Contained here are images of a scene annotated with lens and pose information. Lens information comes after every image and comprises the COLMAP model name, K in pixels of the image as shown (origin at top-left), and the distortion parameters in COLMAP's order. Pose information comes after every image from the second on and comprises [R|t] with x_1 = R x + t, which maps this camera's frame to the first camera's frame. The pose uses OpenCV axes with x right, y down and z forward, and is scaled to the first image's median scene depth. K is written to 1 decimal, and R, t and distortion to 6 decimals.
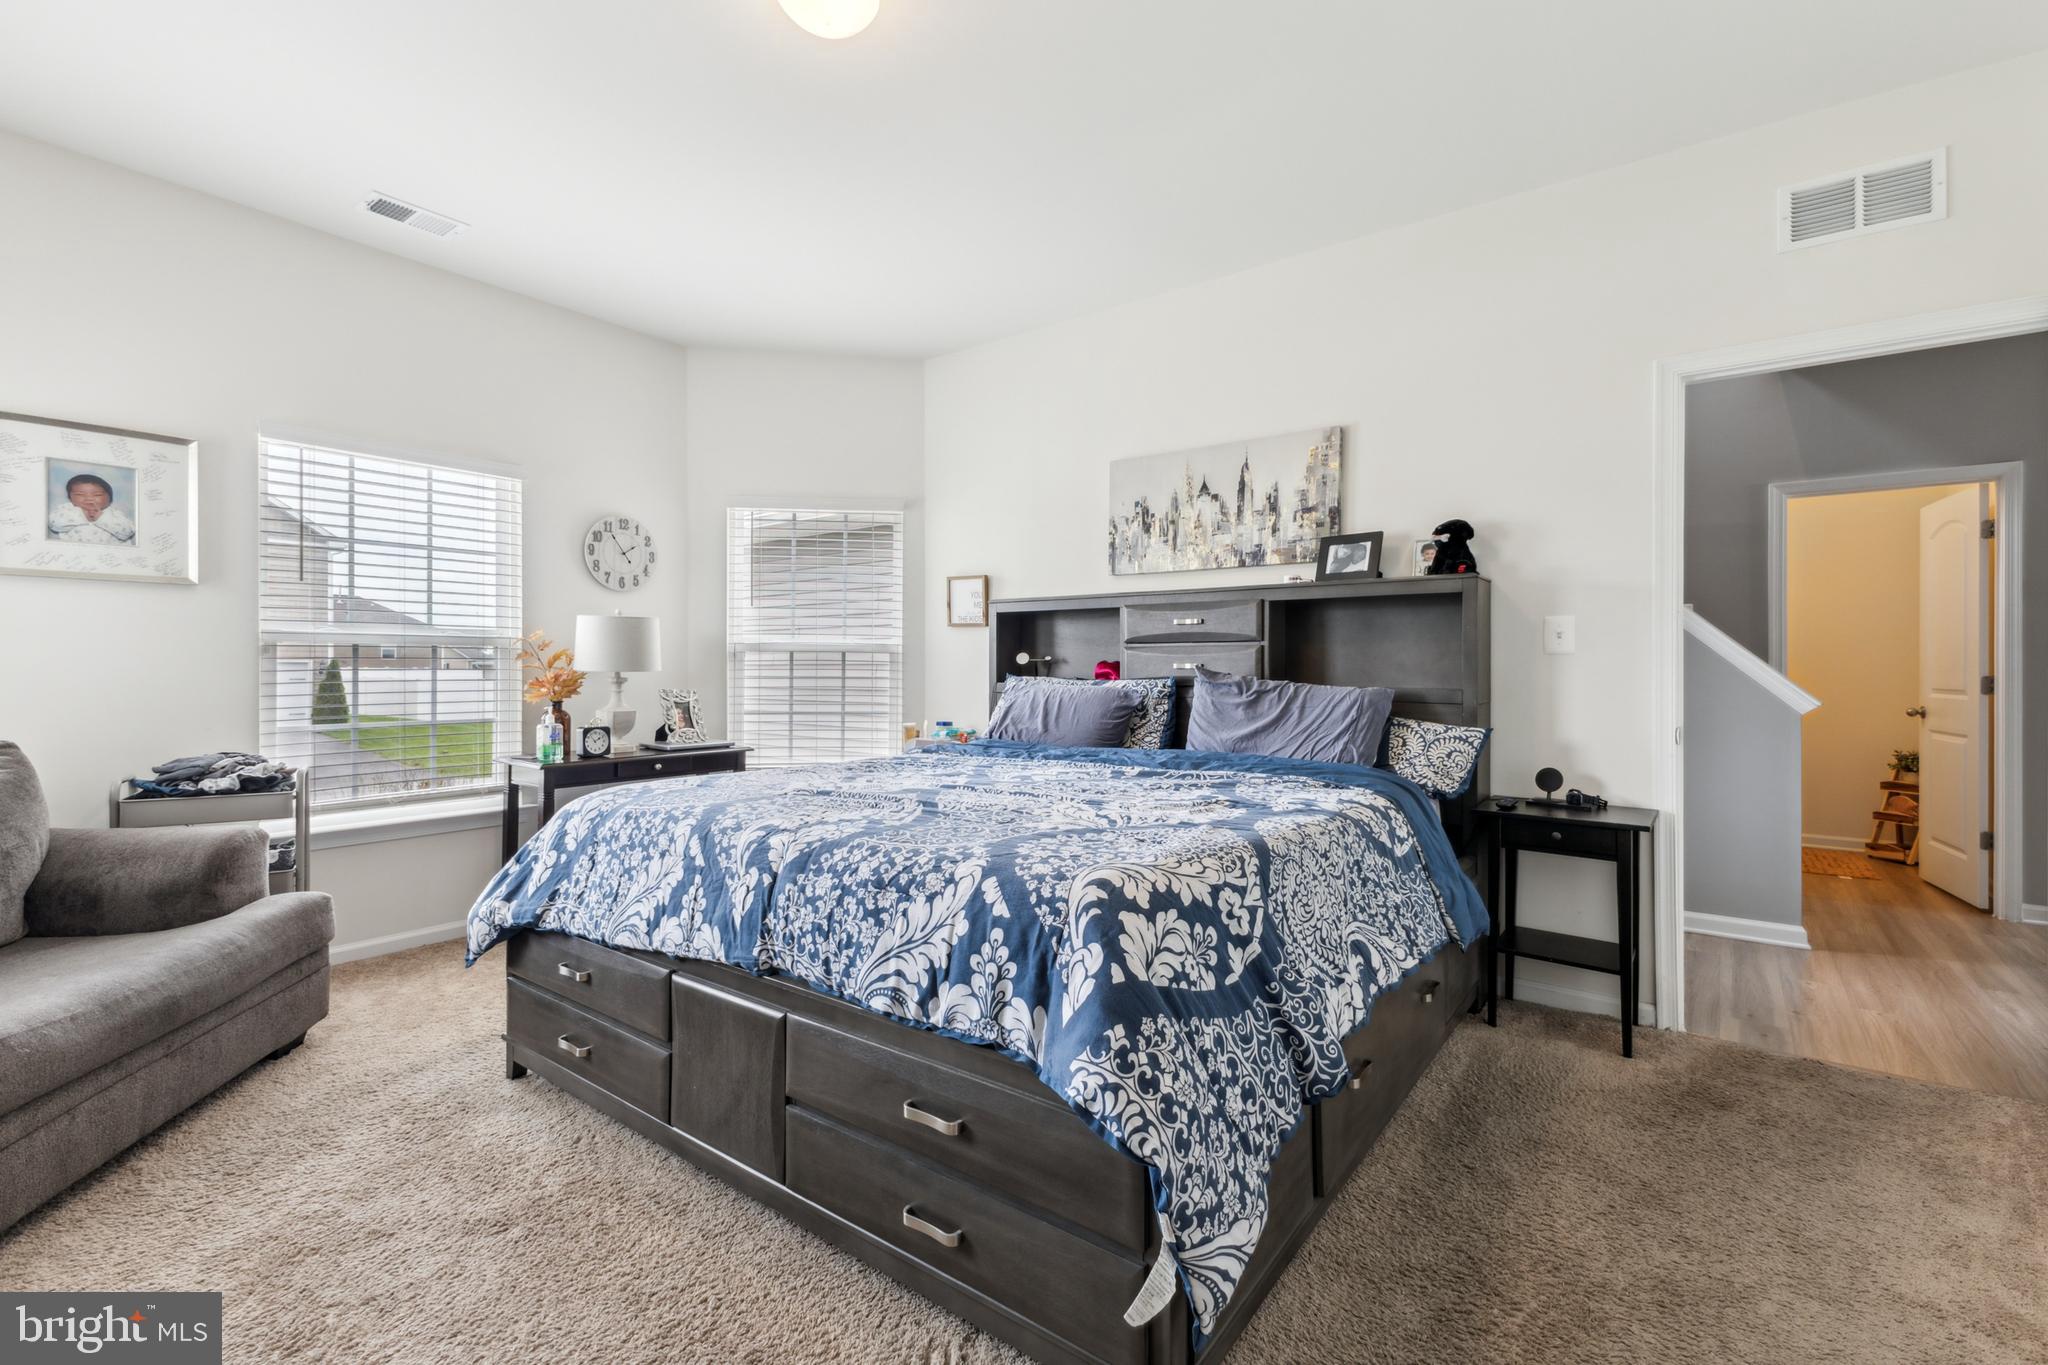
lens RADIAL K [[891.4, 0, 1024.0], [0, 891.4, 682.5], [0, 0, 1]] dist [0.018282, -0.004953]
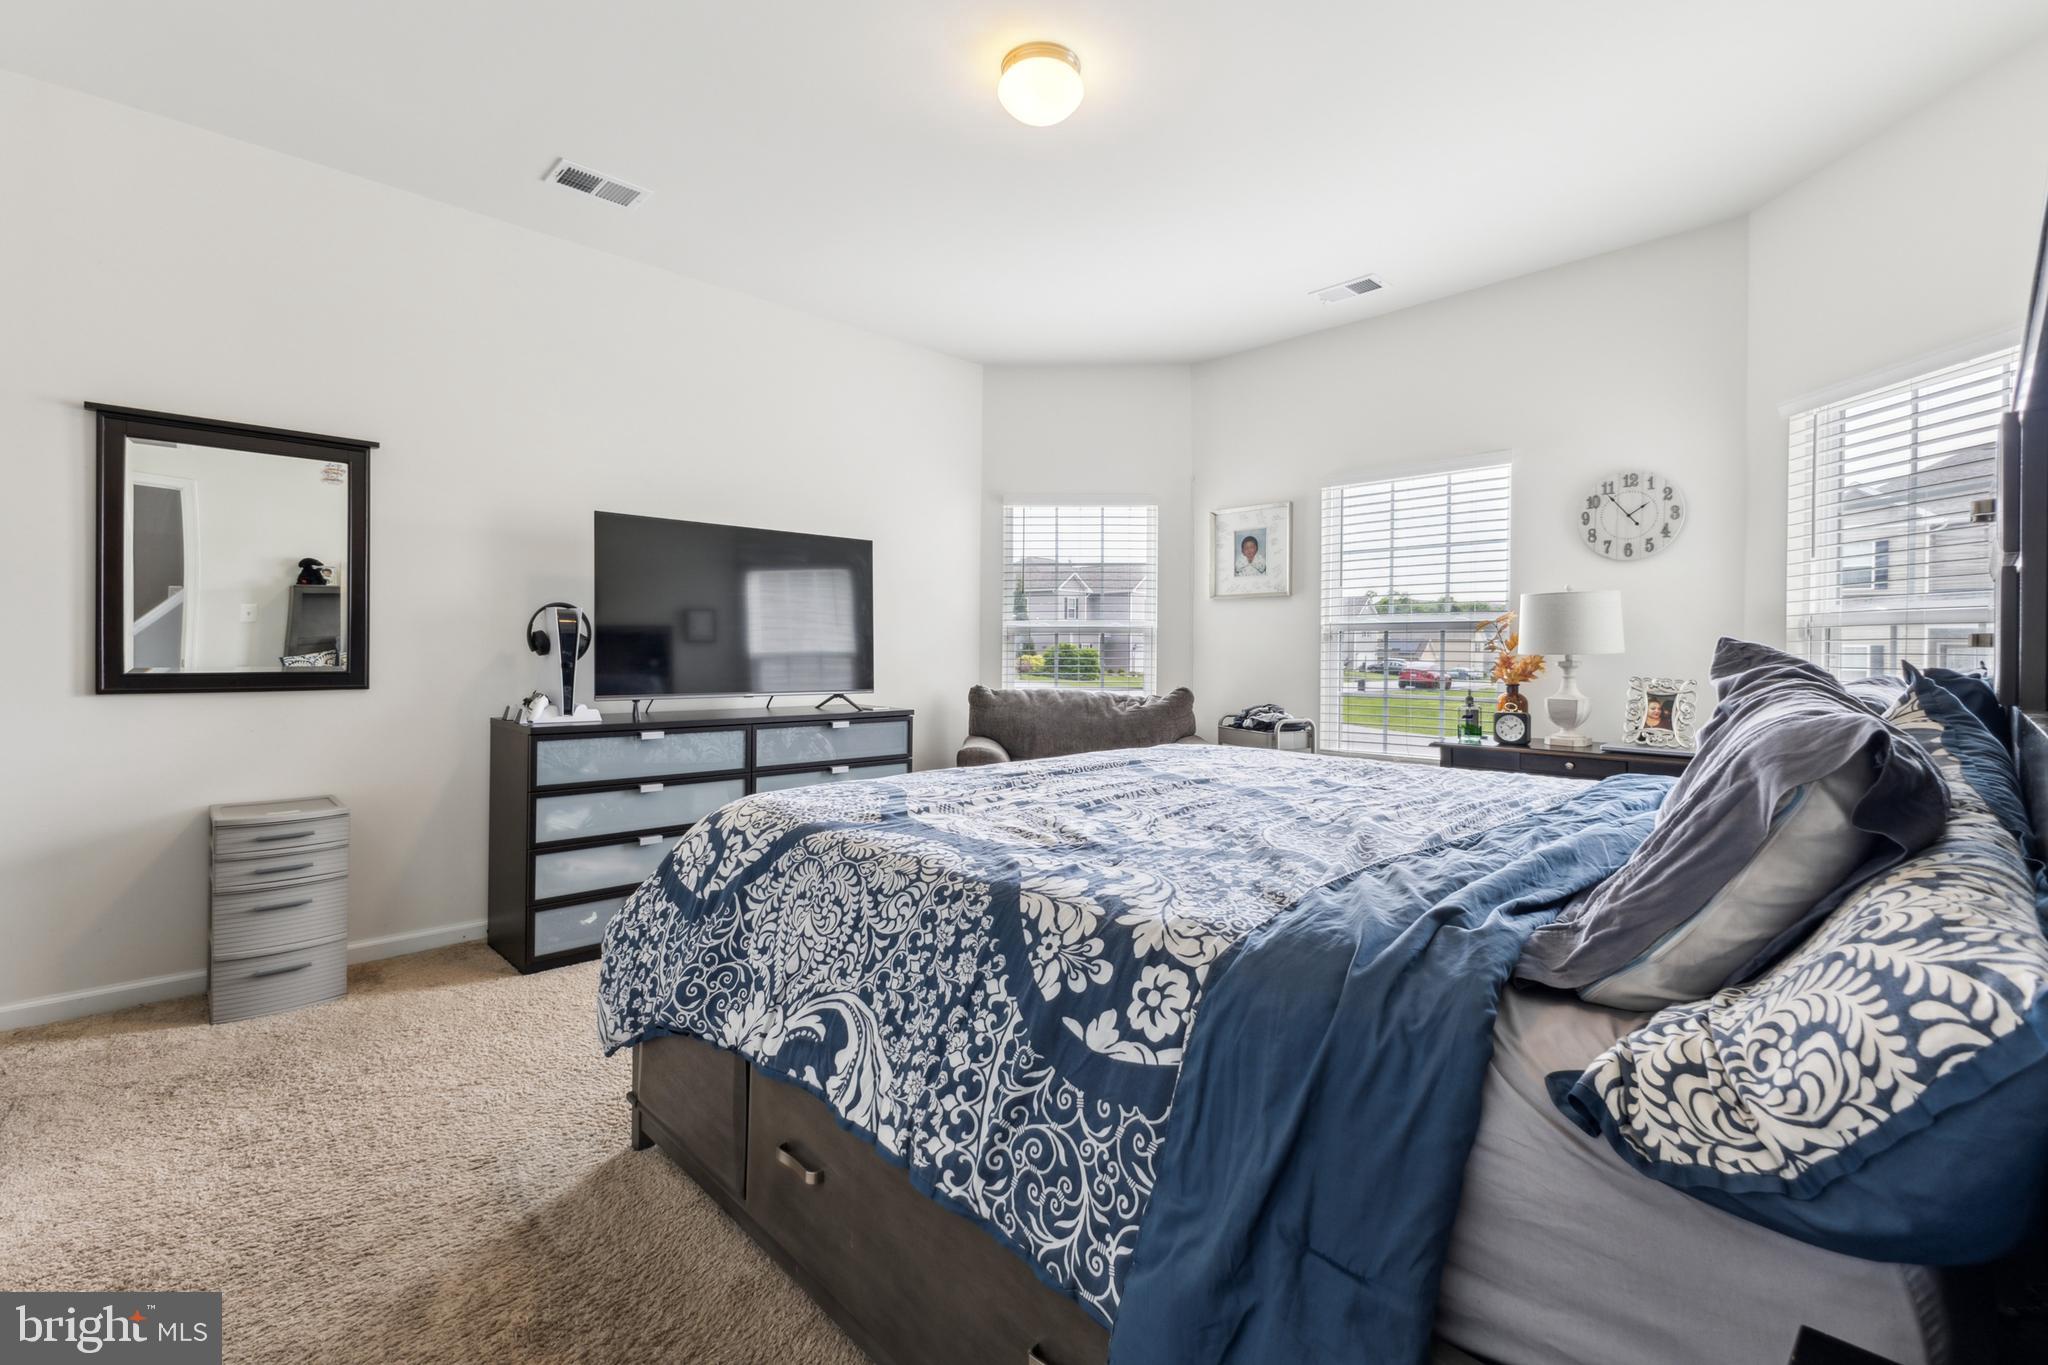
lens RADIAL K [[911.7, 0, 1024.4], [0, 911.7, 657.0], [0, 0, 1]] dist [0.018032, 0.000290]
pose [[-0.154577, 0.008397, -0.987945, 0.543697], [-0.021636, 0.999695, 0.011883, -0.009342], [0.987744, 0.023212, -0.154348, 0.626295]]
